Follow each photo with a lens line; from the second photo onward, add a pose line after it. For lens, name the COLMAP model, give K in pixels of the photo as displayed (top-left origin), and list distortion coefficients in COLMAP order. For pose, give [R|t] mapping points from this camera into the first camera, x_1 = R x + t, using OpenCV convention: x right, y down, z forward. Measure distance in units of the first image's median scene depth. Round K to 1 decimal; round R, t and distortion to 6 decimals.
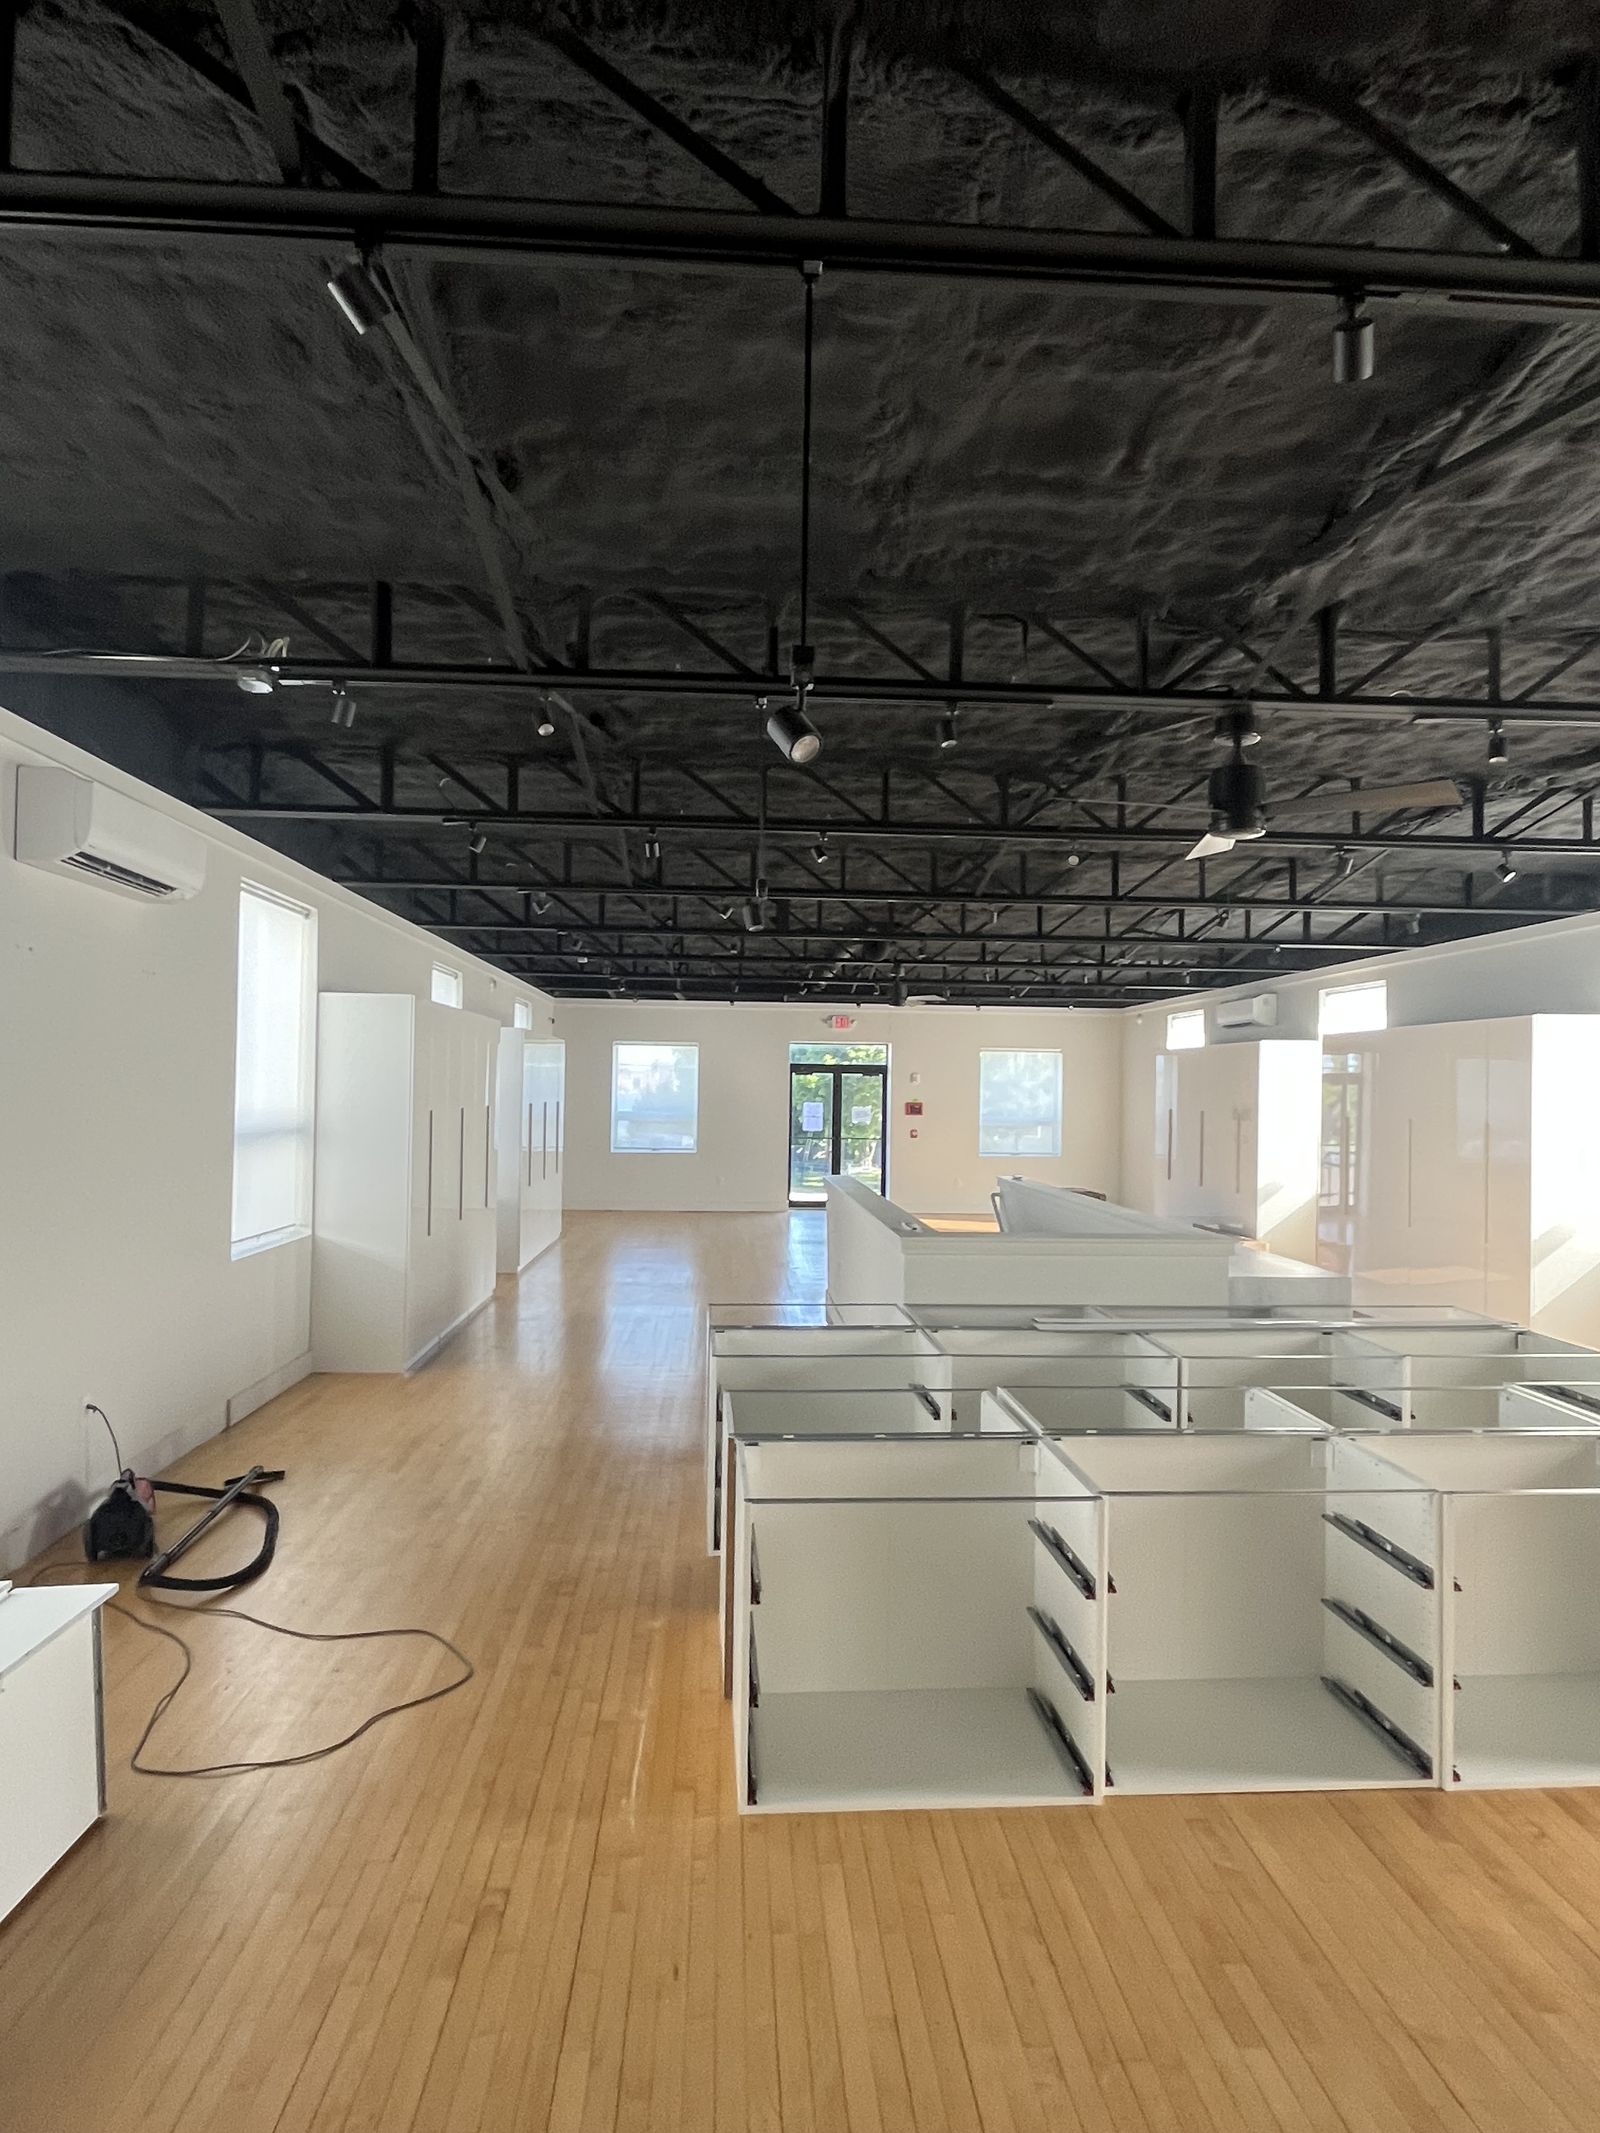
lens RADIAL K [[1265.0, 0, 793.0], [0, 1265.0, 1069.0], [0, 0, 1]] dist [-0.003598, 0.001690]
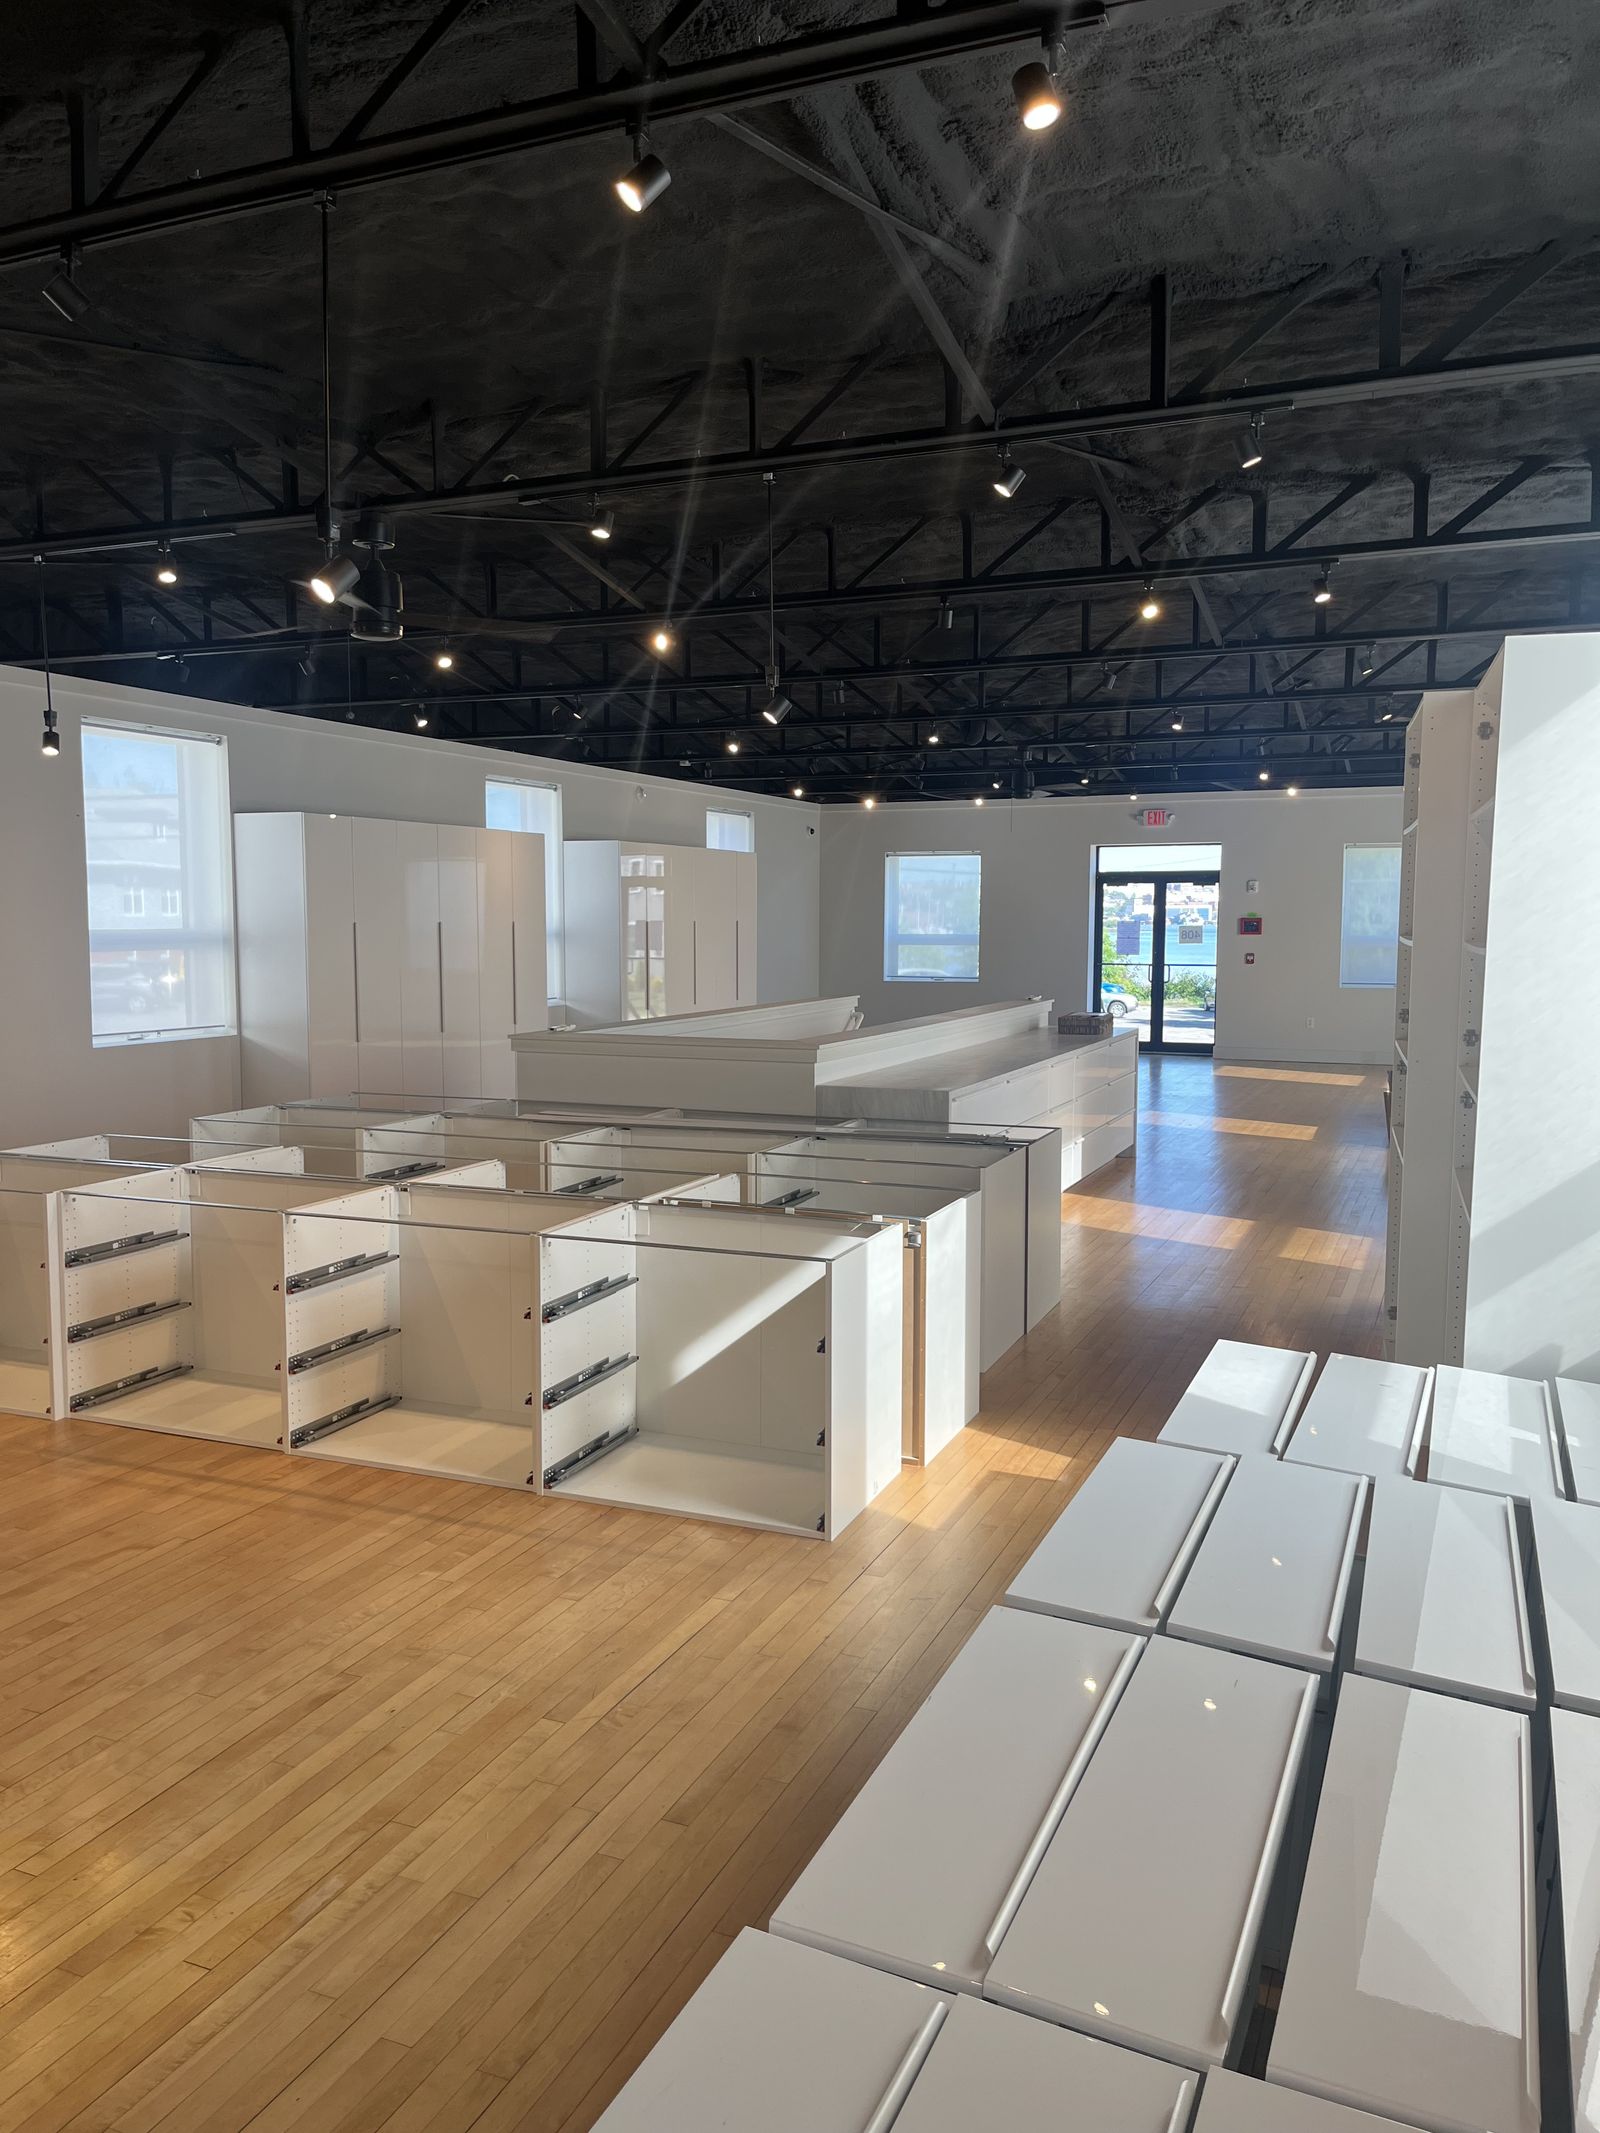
lens RADIAL K [[1612.3, 0, 805.0], [0, 1612.3, 1070.8], [0, 0, 1]] dist [0.066936, -0.081068]
pose [[0.898501, 0.026058, -0.438198, 0.472733], [0.021966, 0.994317, 0.104167, 0.016731], [0.438423, -0.103219, 0.892822, -0.037091]]
